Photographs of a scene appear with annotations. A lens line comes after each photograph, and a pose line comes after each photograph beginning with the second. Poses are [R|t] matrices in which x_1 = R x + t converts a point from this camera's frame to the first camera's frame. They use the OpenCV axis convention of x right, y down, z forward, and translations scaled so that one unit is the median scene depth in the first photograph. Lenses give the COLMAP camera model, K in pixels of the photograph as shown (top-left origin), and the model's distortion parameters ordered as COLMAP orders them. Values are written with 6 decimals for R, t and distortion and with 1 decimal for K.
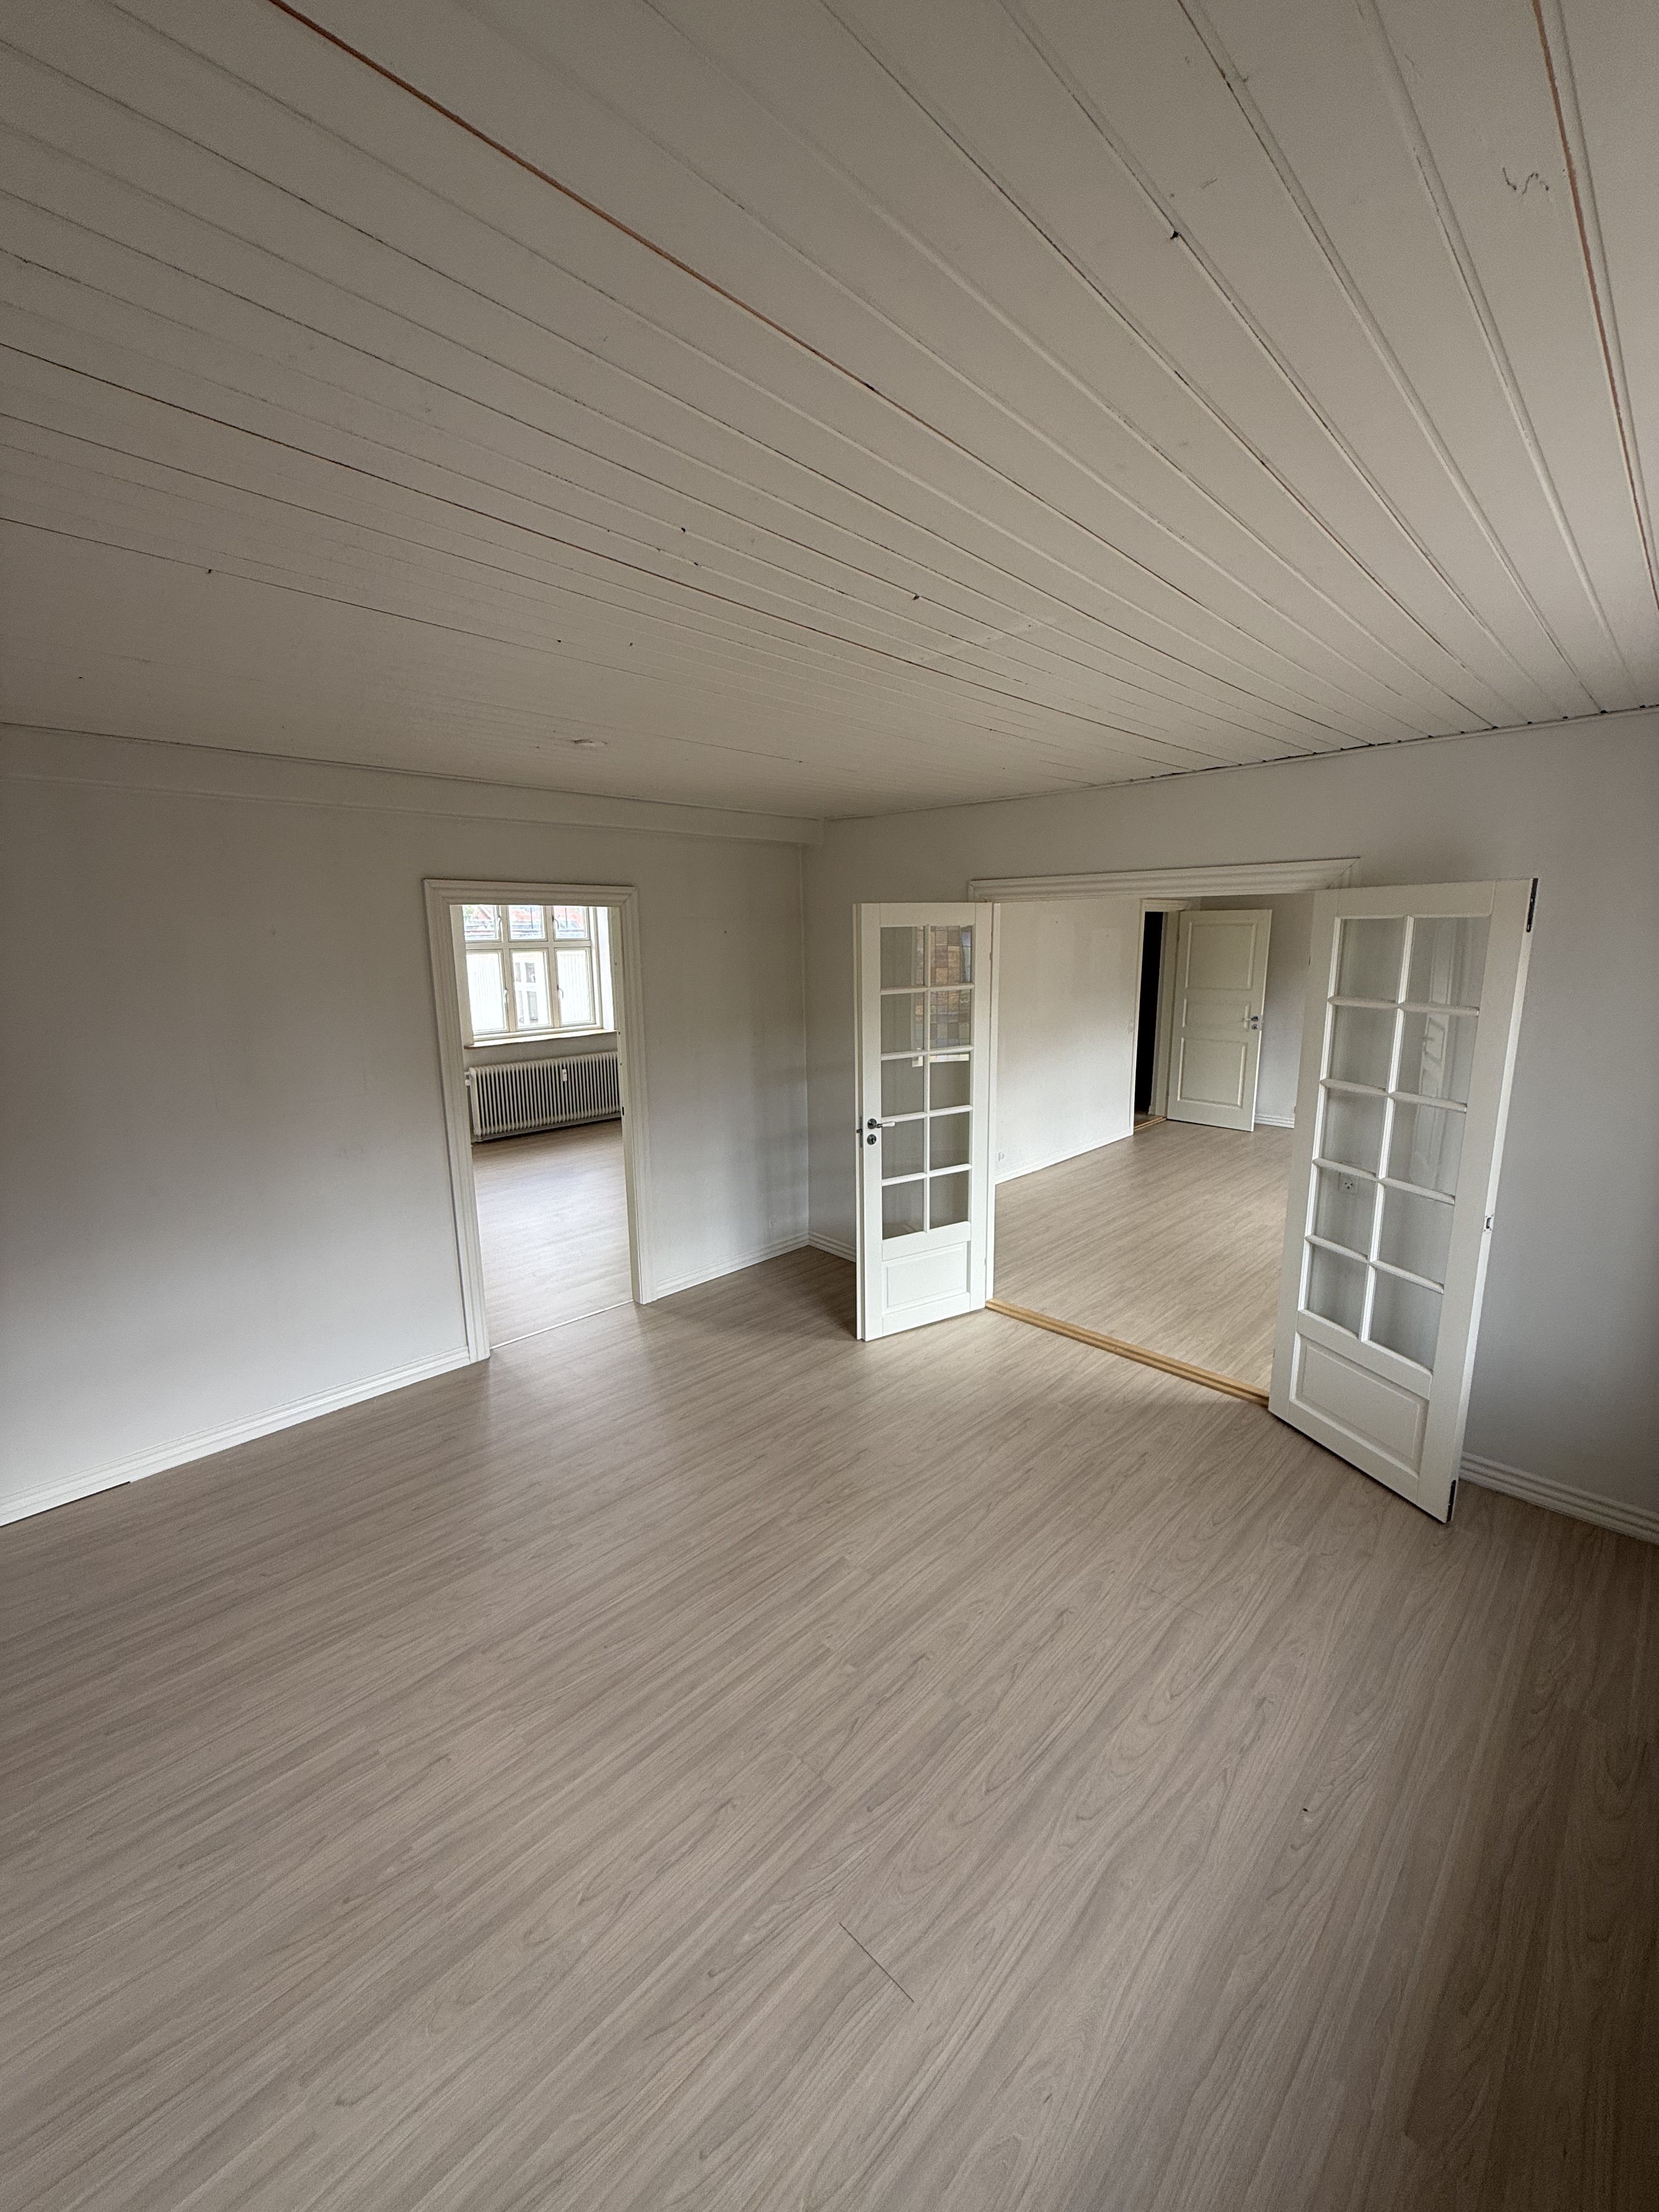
lens RADIAL K [[892.4, 0, 832.3], [0, 892.4, 1106.9], [0, 0, 1]] dist [-0.001159, -0.000109]
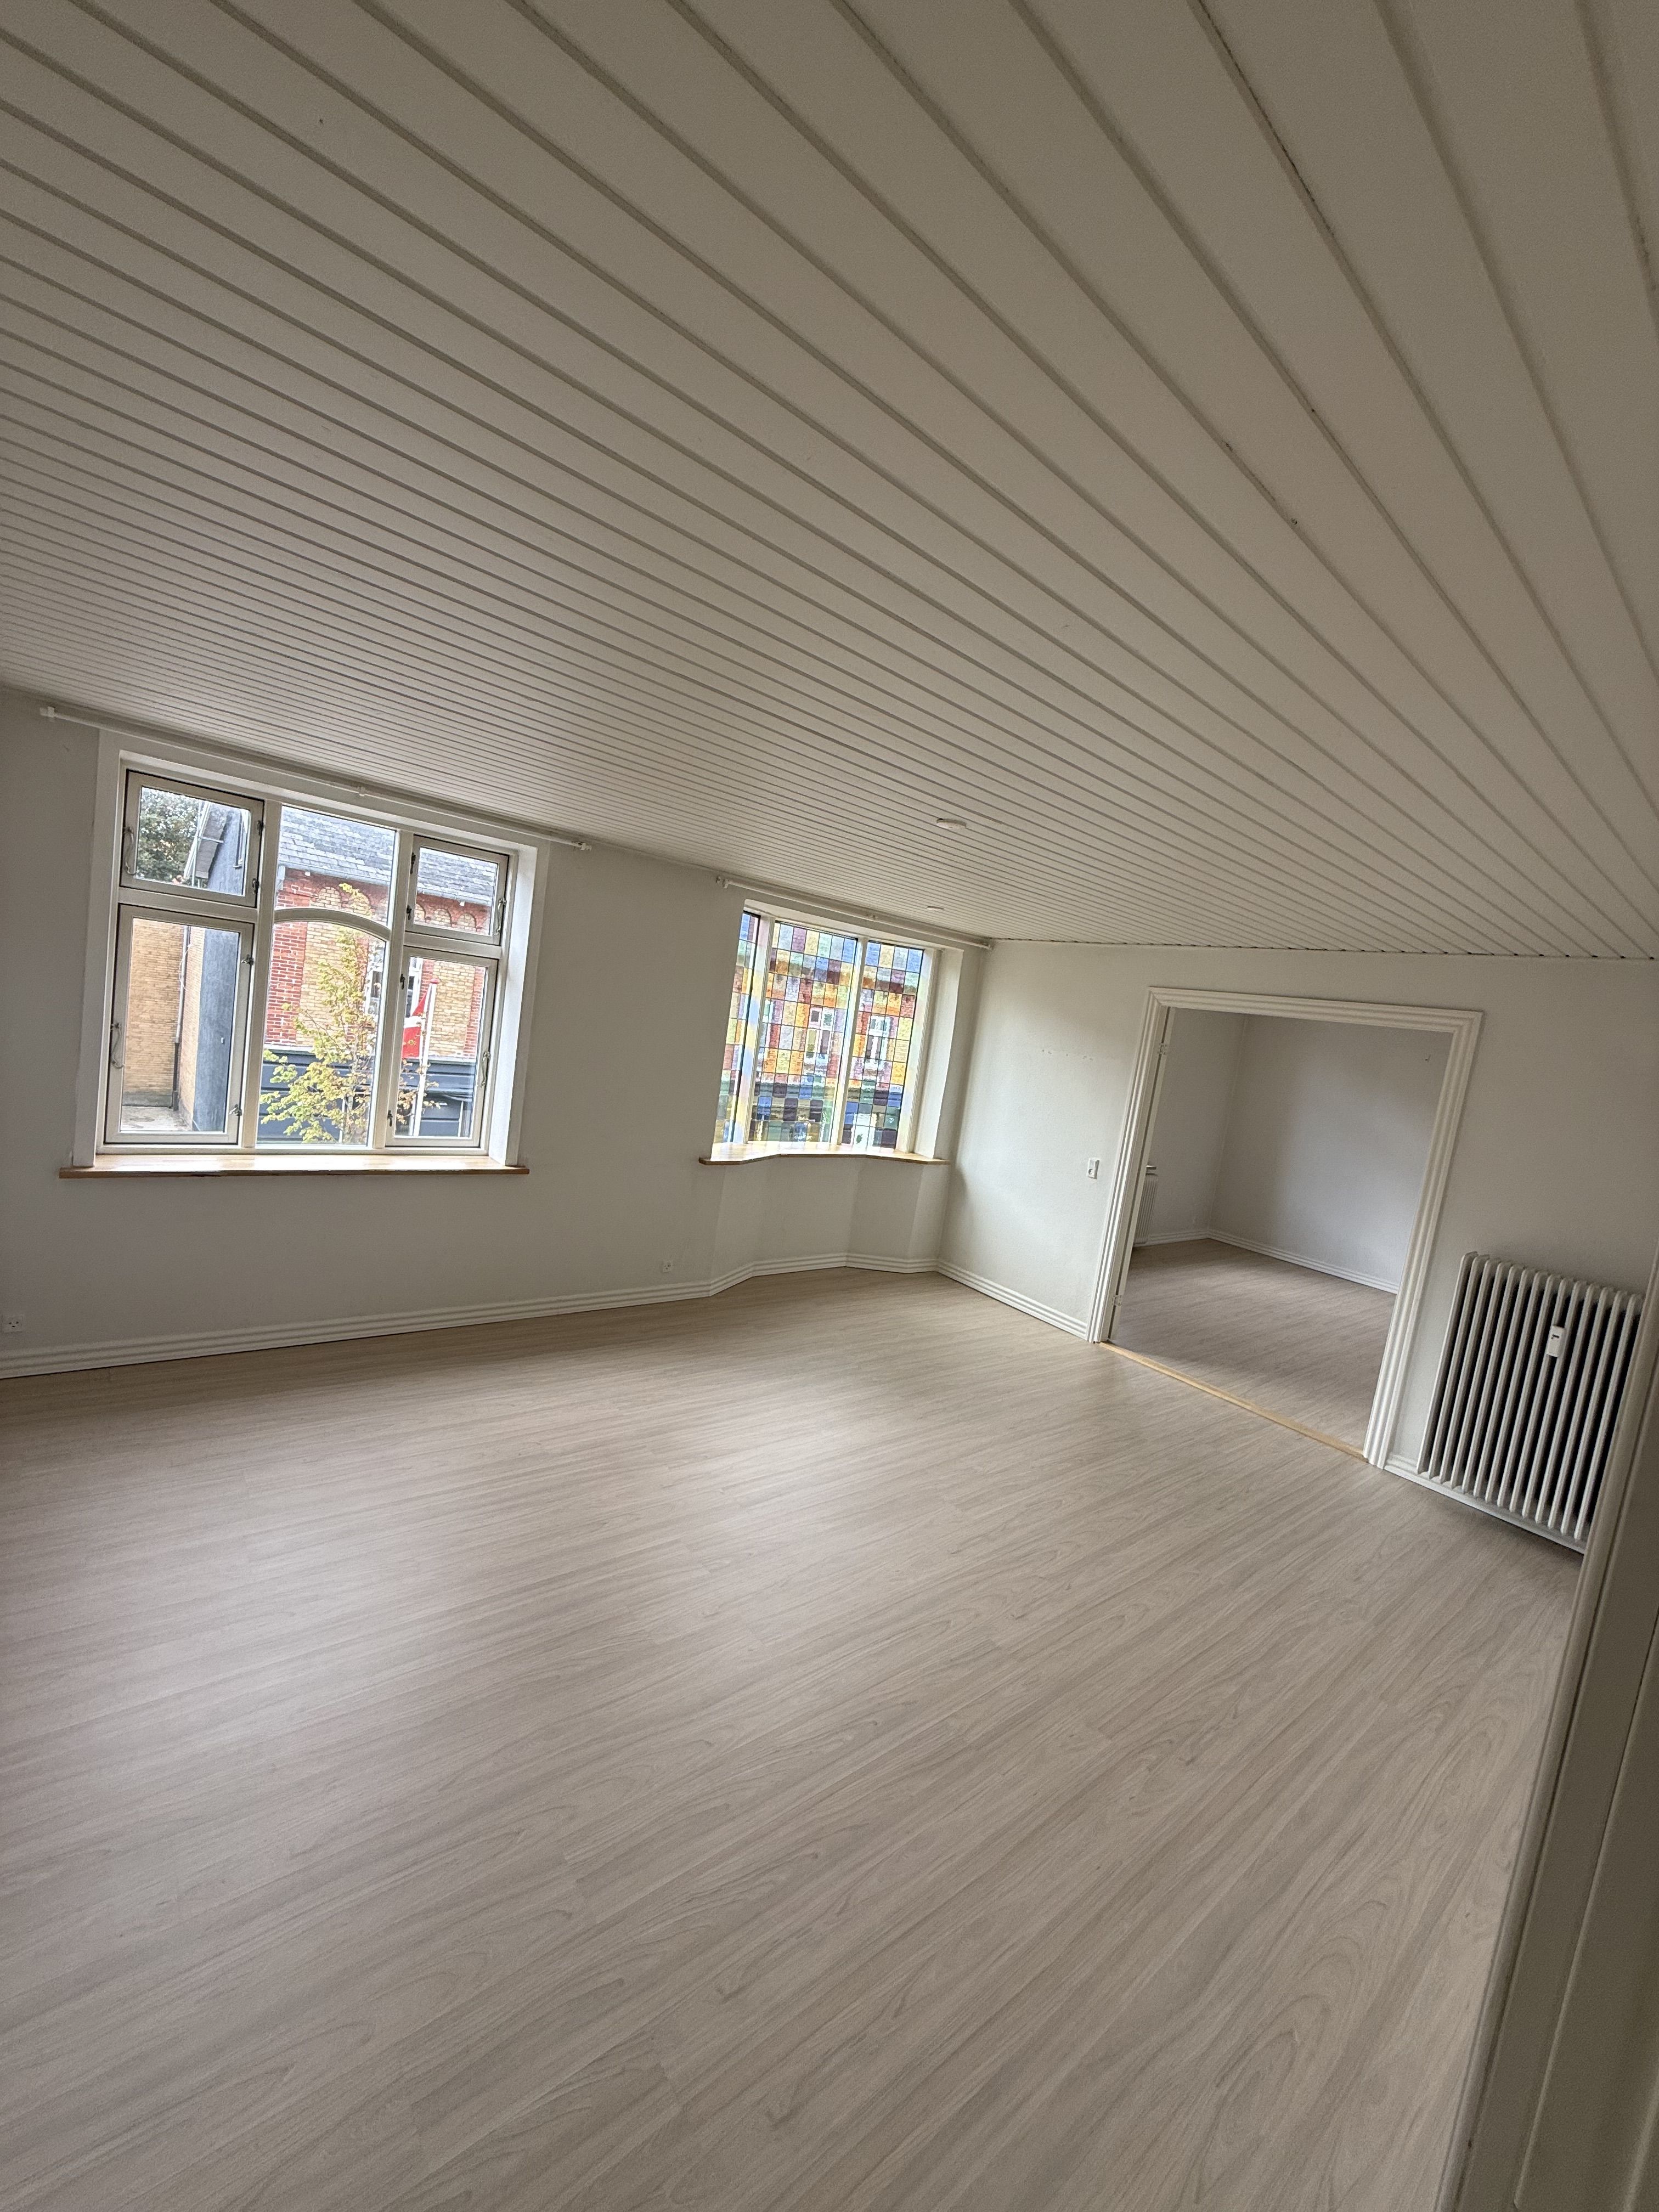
lens RADIAL K [[892.4, 0, 829.2], [0, 892.4, 1098.4], [0, 0, 1]] dist [-0.001159, -0.000109]
pose [[-0.986813, -0.140753, 0.079934, 0.518164], [-0.112505, 0.951459, 0.286475, -0.245447], [-0.116377, 0.273704, -0.954747, 1.369532]]
